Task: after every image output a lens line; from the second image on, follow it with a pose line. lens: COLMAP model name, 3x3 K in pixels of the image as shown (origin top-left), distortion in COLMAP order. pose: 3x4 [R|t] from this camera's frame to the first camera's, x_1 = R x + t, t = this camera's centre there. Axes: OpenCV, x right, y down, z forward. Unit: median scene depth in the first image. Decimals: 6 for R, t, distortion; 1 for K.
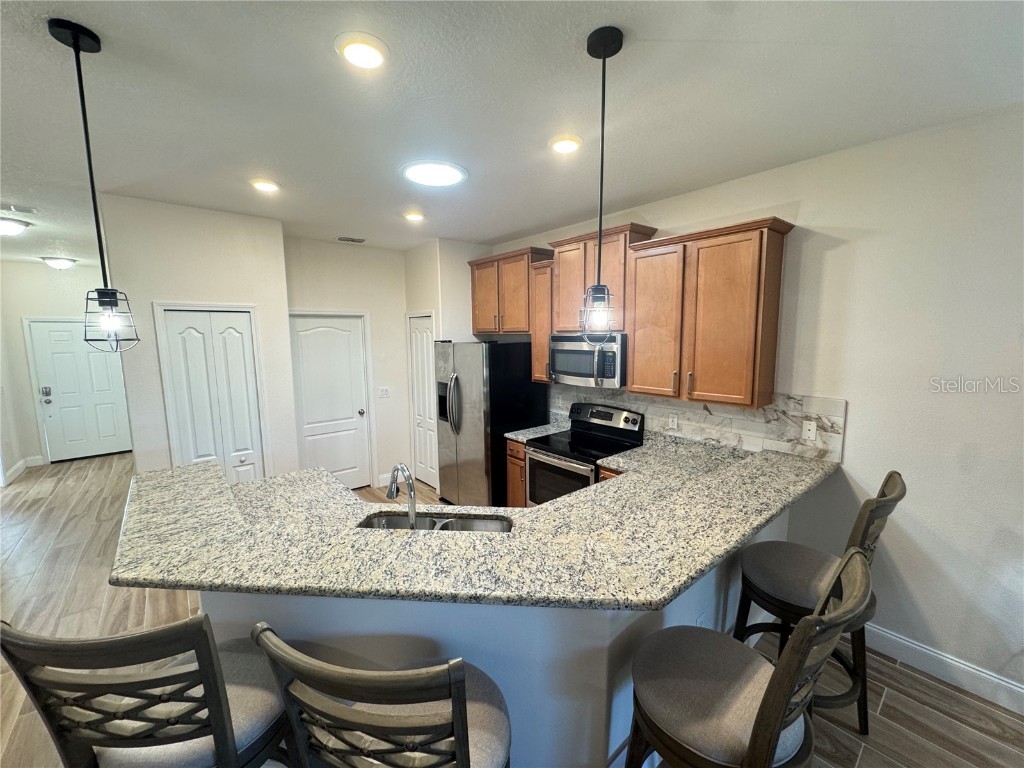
lens RADIAL K [[409.1, 0, 510.3], [0, 409.1, 384.0], [0, 0, 1]] dist [-0.000878, -0.000127]
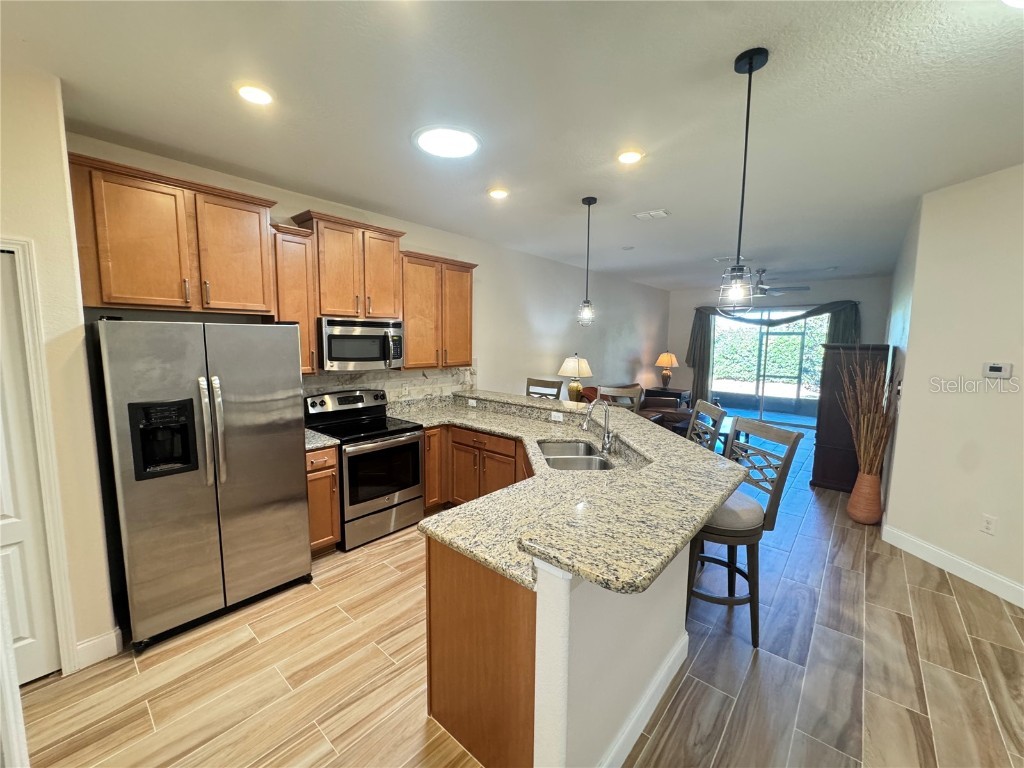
lens RADIAL K [[409.1, 0, 510.3], [0, 409.1, 384.0], [0, 0, 1]] dist [-0.000878, -0.000127]
pose [[-0.157829, -0.101905, 0.982194, -1.363011], [0.111249, 0.986493, 0.120227, -0.068173], [-0.981180, 0.128244, -0.144360, 1.214570]]
